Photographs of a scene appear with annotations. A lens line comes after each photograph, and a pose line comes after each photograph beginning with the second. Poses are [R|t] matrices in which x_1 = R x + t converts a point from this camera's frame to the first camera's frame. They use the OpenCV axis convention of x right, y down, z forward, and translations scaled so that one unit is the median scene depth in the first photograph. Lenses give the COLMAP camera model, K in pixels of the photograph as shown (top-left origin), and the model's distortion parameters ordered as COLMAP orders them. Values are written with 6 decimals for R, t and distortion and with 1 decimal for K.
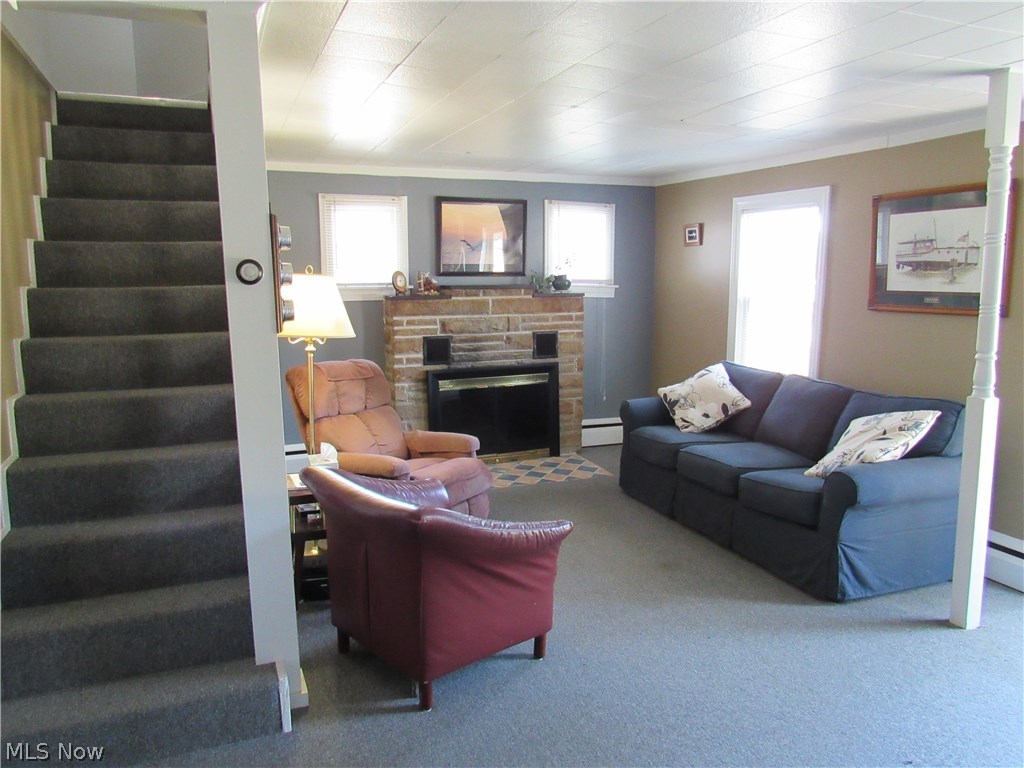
lens RADIAL K [[729.7, 0, 512.0], [0, 729.7, 384.0], [0, 0, 1]] dist [-0.025457, 0.006396]
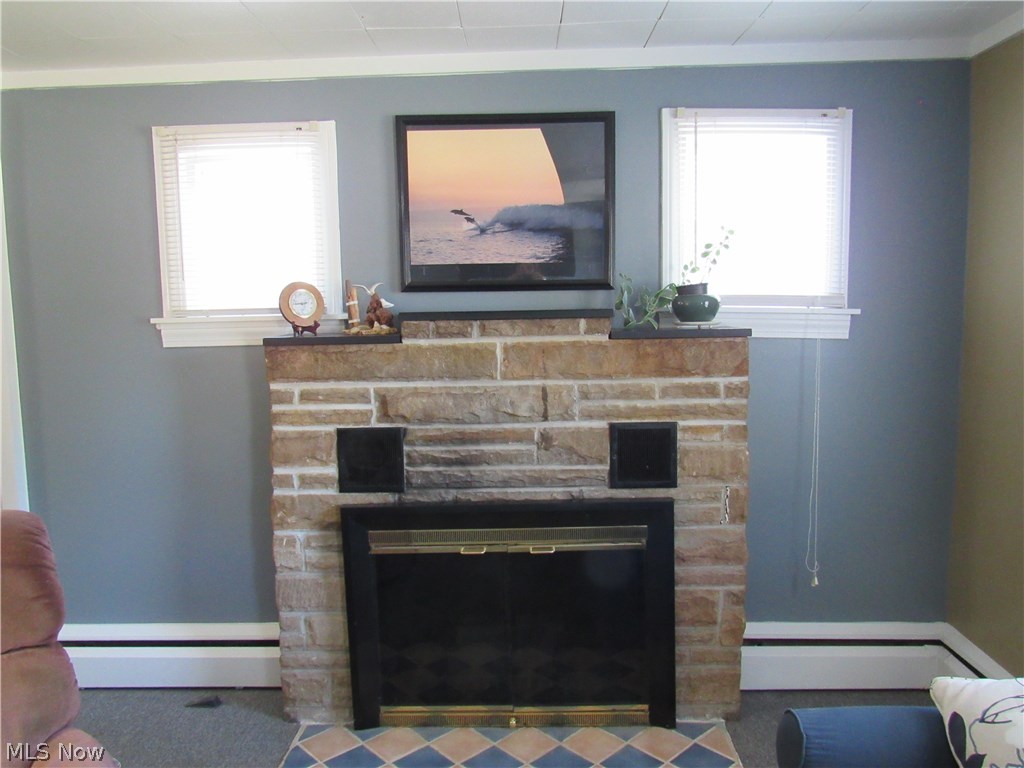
lens RADIAL K [[729.7, 0, 512.0], [0, 729.7, 384.0], [0, 0, 1]] dist [-0.025457, 0.006396]
pose [[0.918156, 0.030093, -0.395075, 0.143506], [-0.044959, 0.998584, -0.028421, -0.081334], [0.393661, 0.043857, 0.918209, 0.615442]]
